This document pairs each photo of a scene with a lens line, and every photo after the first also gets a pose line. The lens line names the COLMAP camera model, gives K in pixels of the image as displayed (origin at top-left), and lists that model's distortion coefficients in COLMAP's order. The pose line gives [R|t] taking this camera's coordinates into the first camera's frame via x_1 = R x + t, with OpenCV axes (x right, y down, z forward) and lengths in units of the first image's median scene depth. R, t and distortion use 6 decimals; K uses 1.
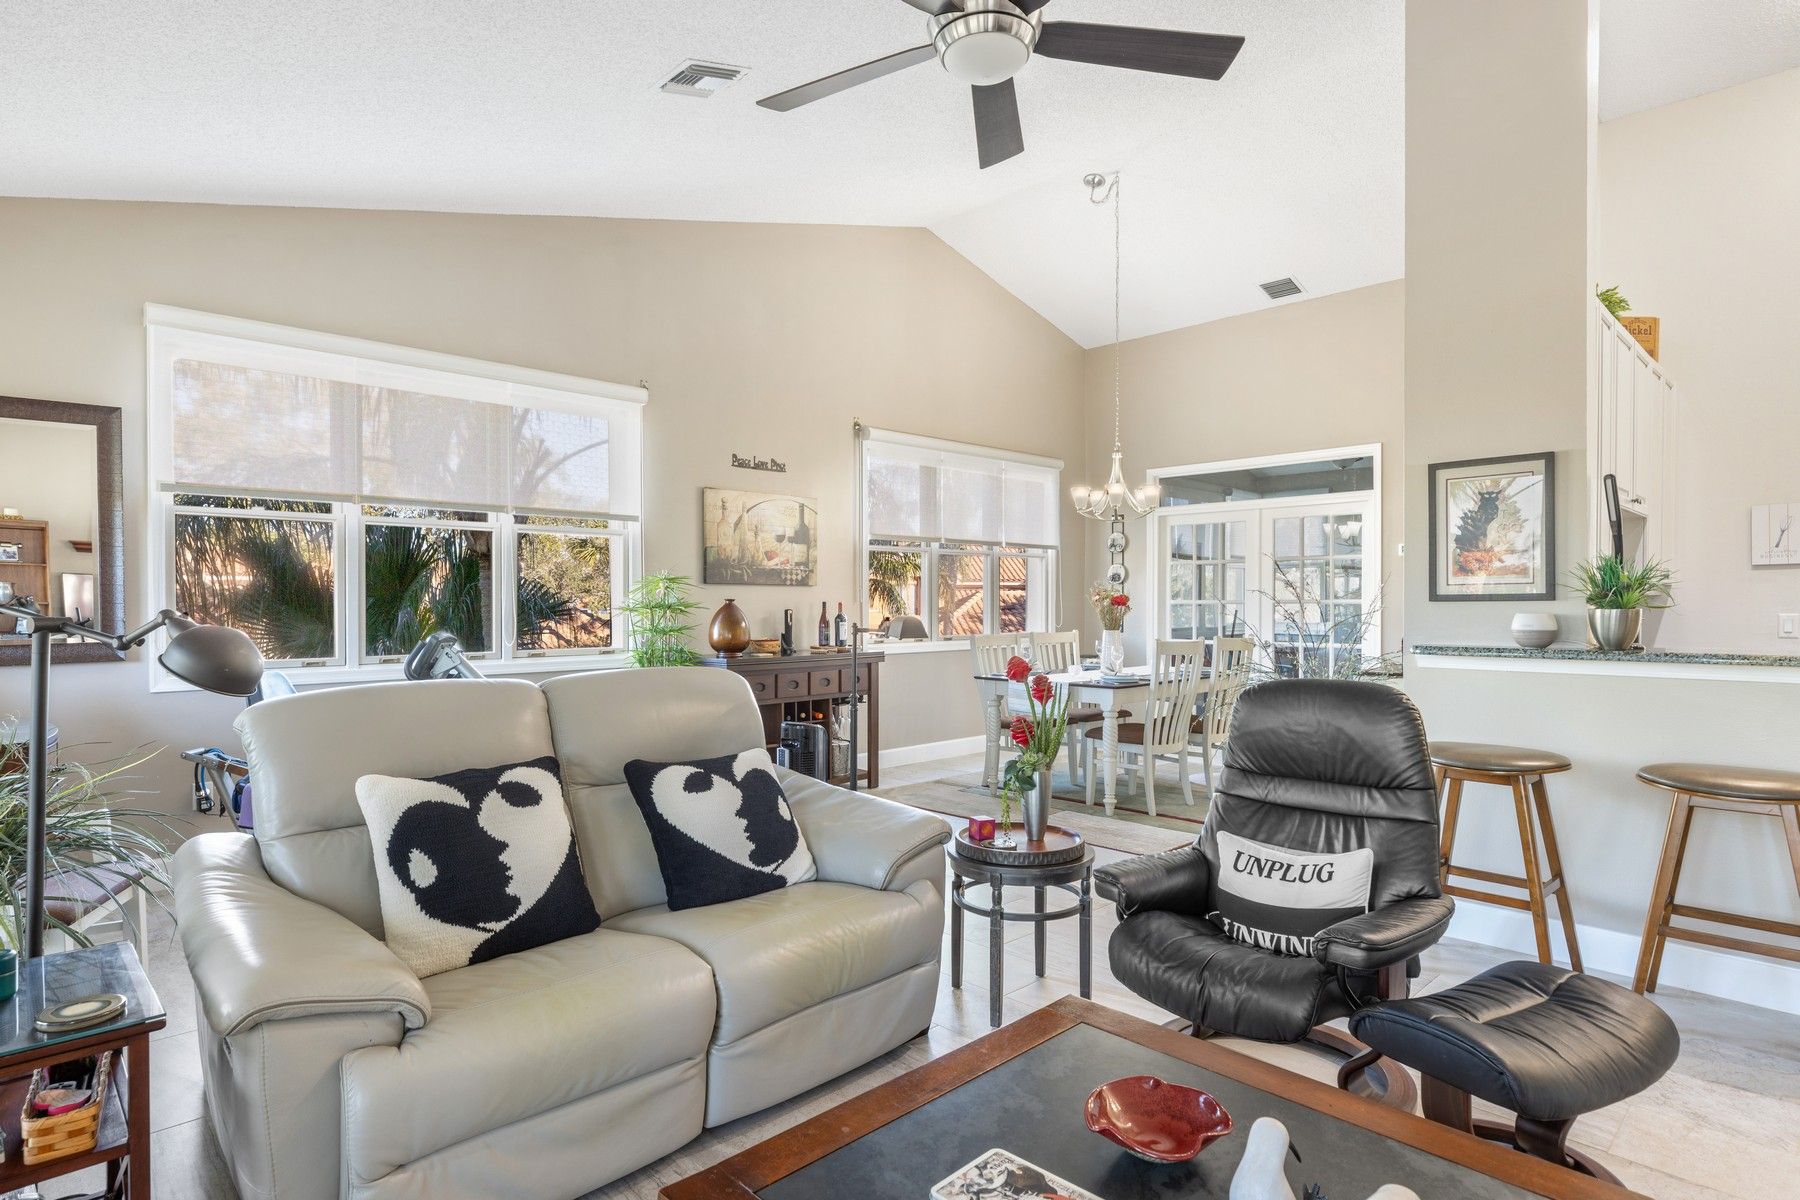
lens RADIAL K [[959.5, 0, 888.9], [0, 959.5, 601.2], [0, 0, 1]] dist [0.005209, 0.000648]
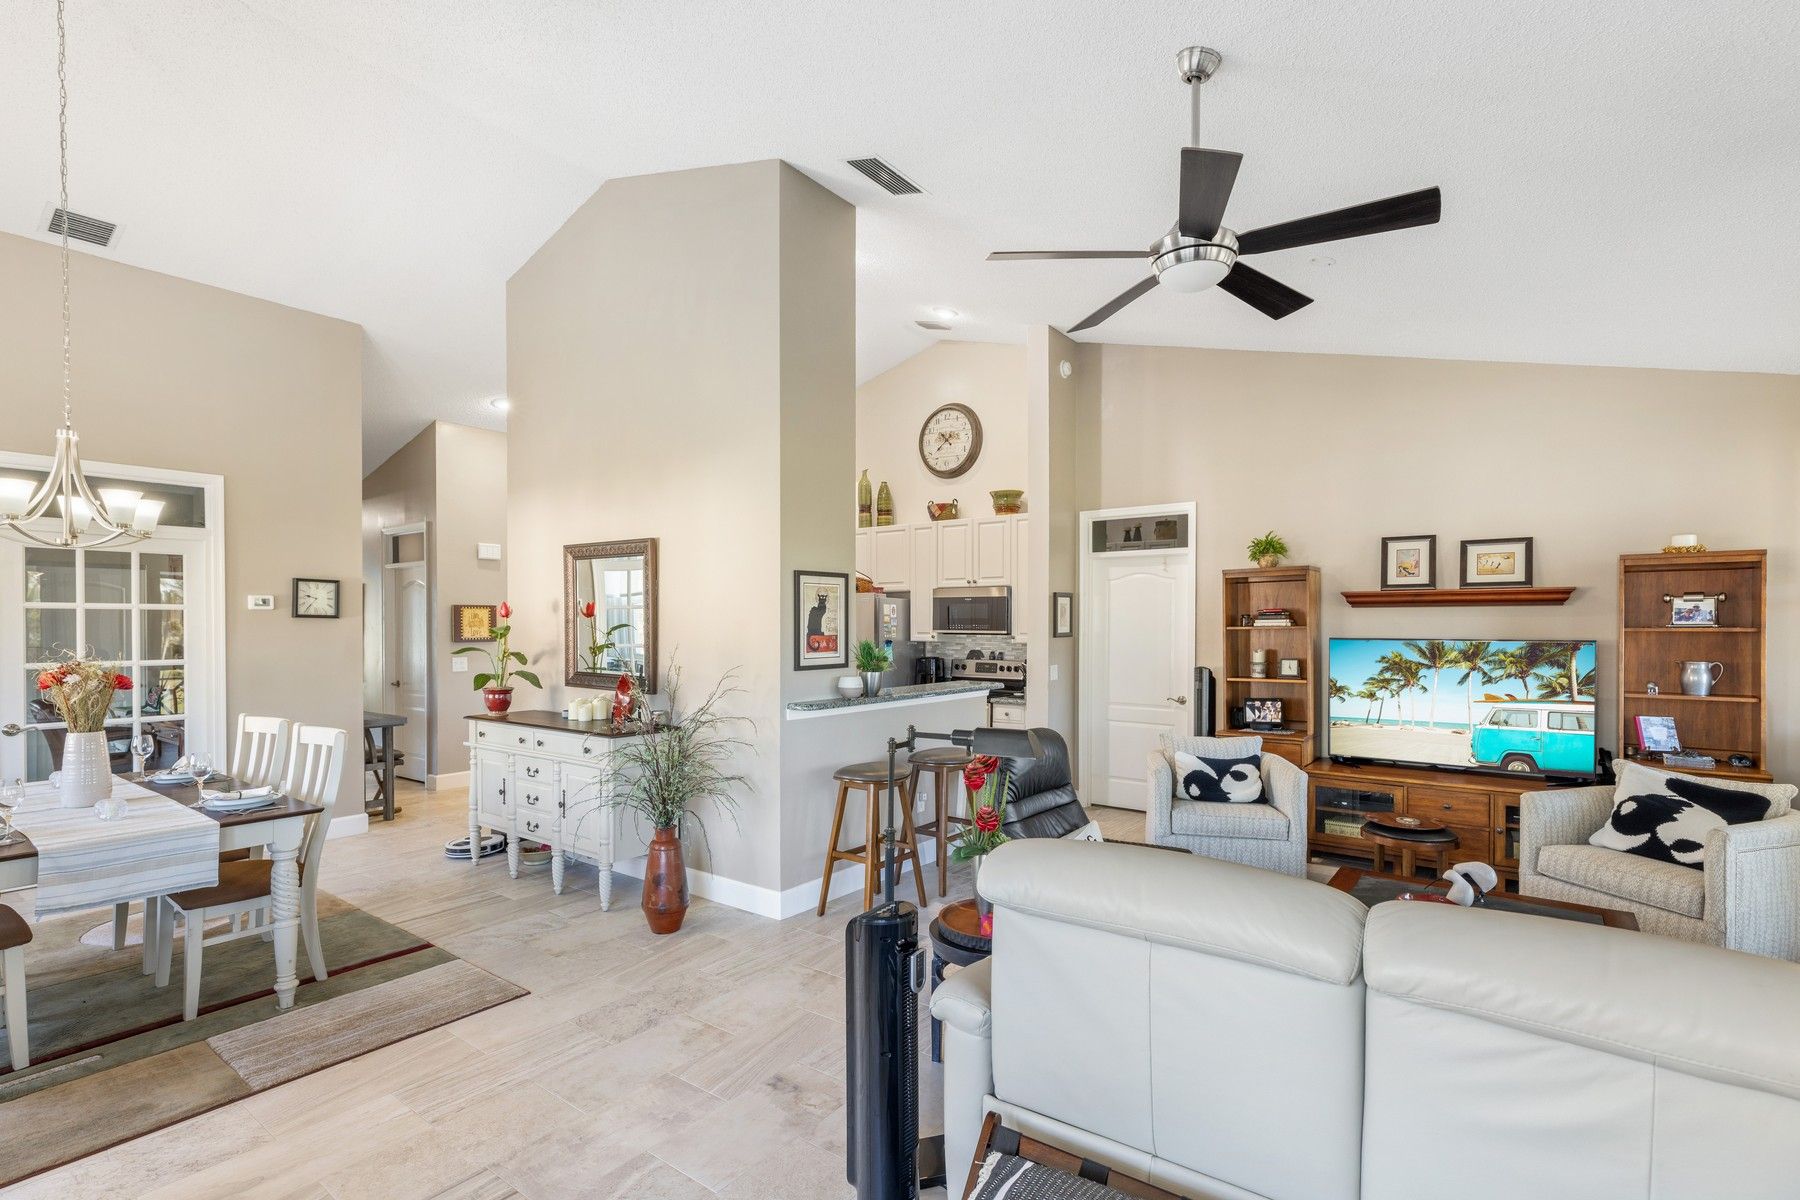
lens RADIAL K [[828.8, 0, 899.5], [0, 828.8, 637.4], [0, 0, 1]] dist [0.000671, -0.000313]
pose [[-0.143424, -0.011939, 0.989589, -0.620726], [-0.001910, 0.999929, 0.011787, -0.061714], [-0.989659, -0.000199, -0.143437, 1.032072]]
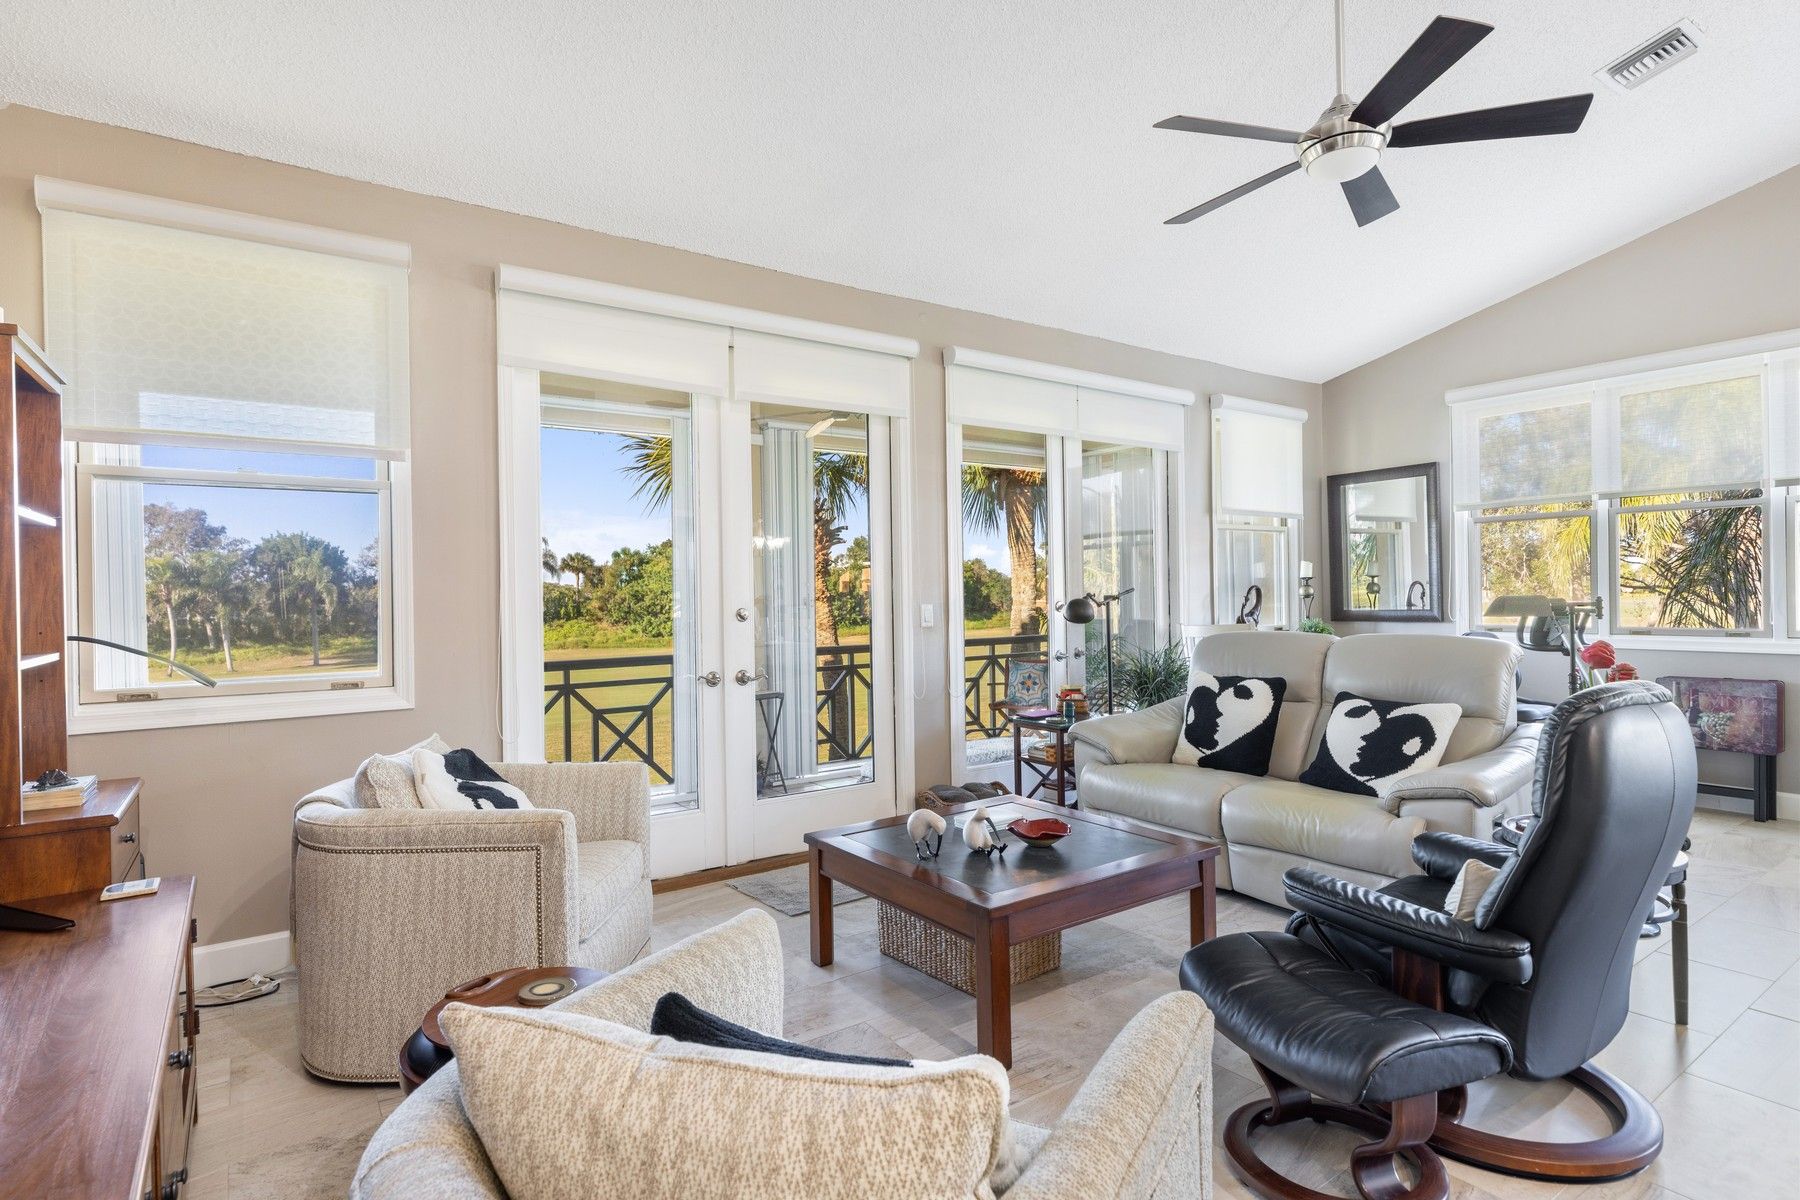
lens RADIAL K [[918.2, 0, 892.6], [0, 918.2, 594.0], [0, 0, 1]] dist [-0.000540, 0.001276]
pose [[-0.155914, 0.001359, -0.987770, 0.953984], [0.018278, 0.999832, -0.001509, 0.001697], [0.987602, -0.018290, -0.155912, 0.401406]]
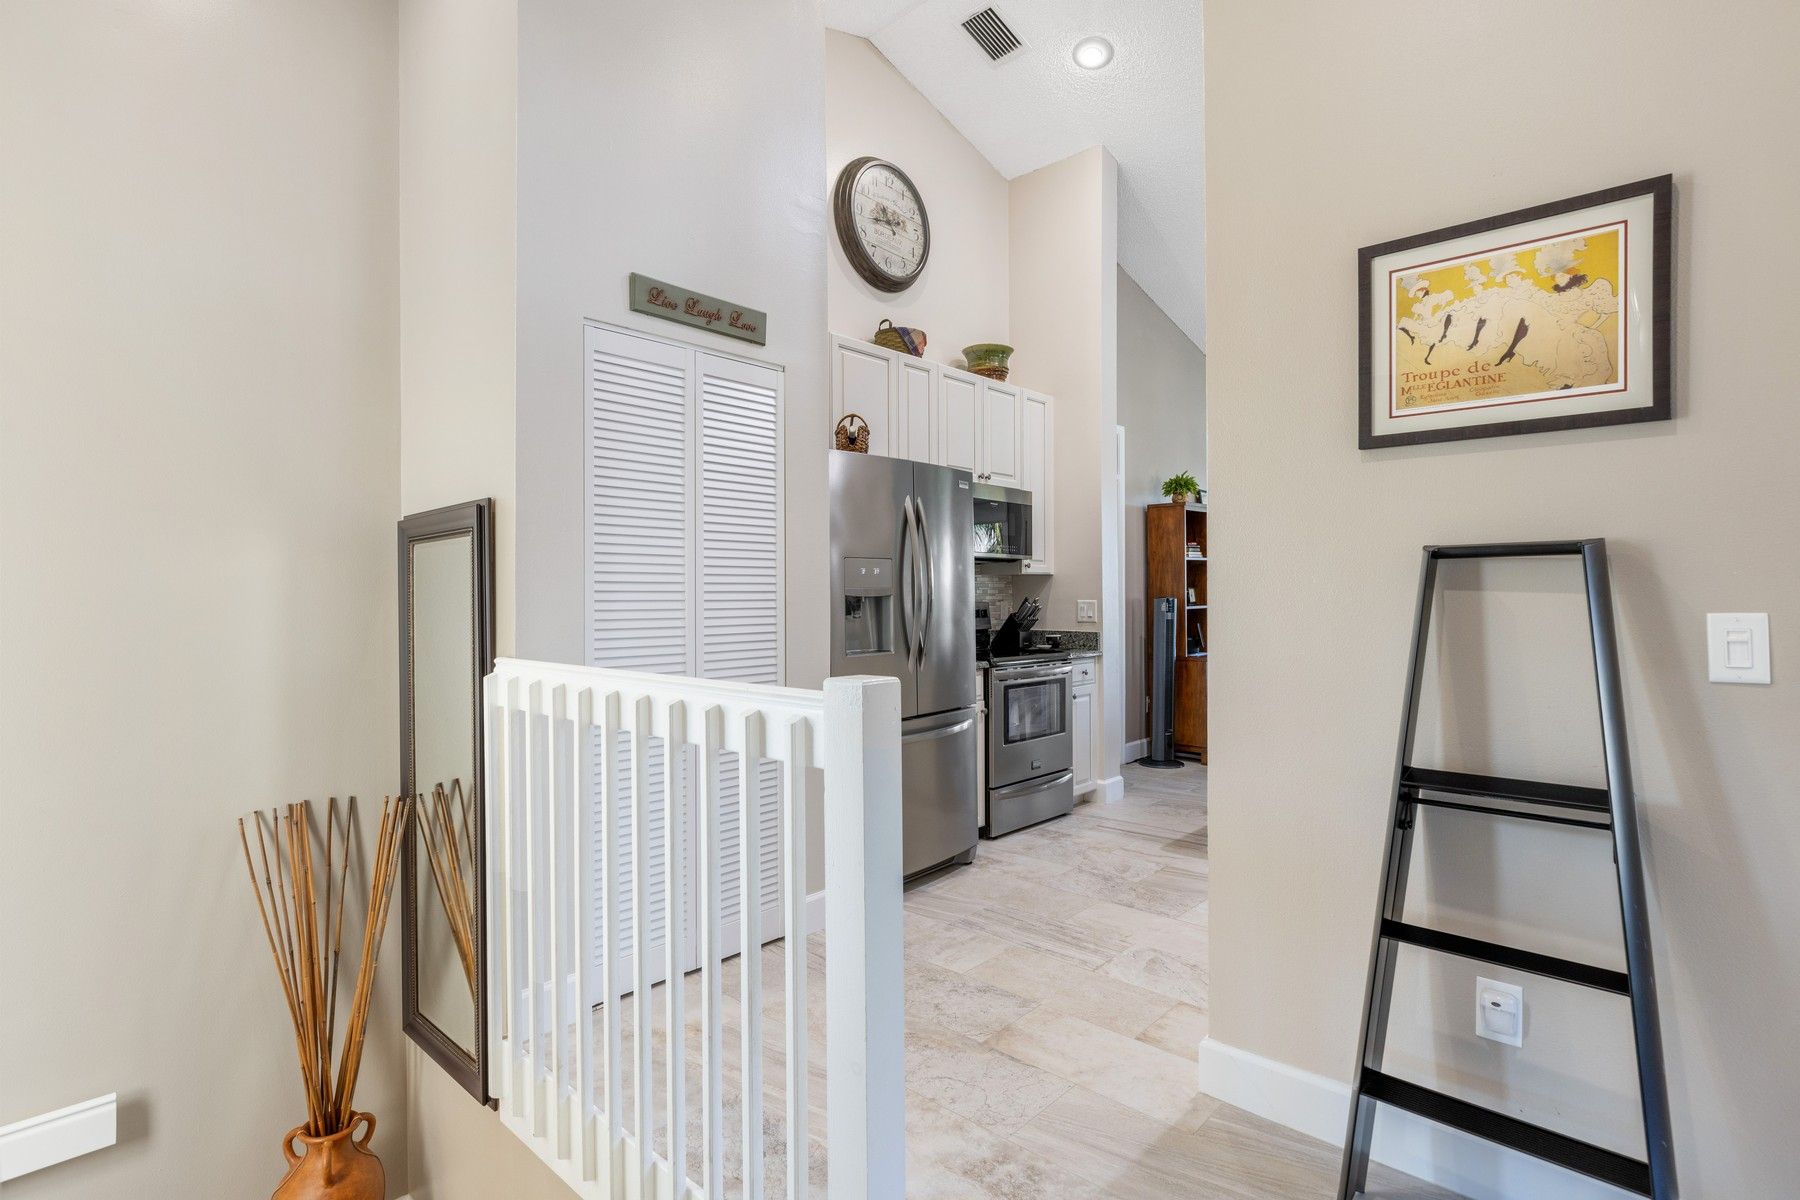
lens RADIAL K [[868.9, 0, 888.7], [0, 868.9, 594.4], [0, 0, 1]] dist [-0.005921, 0.000620]
pose [[-0.999029, 0.005488, -0.043709, 1.567187], [0.005532, 0.999984, -0.000885, 0.007912], [0.043704, -0.001126, -0.999044, 1.899830]]
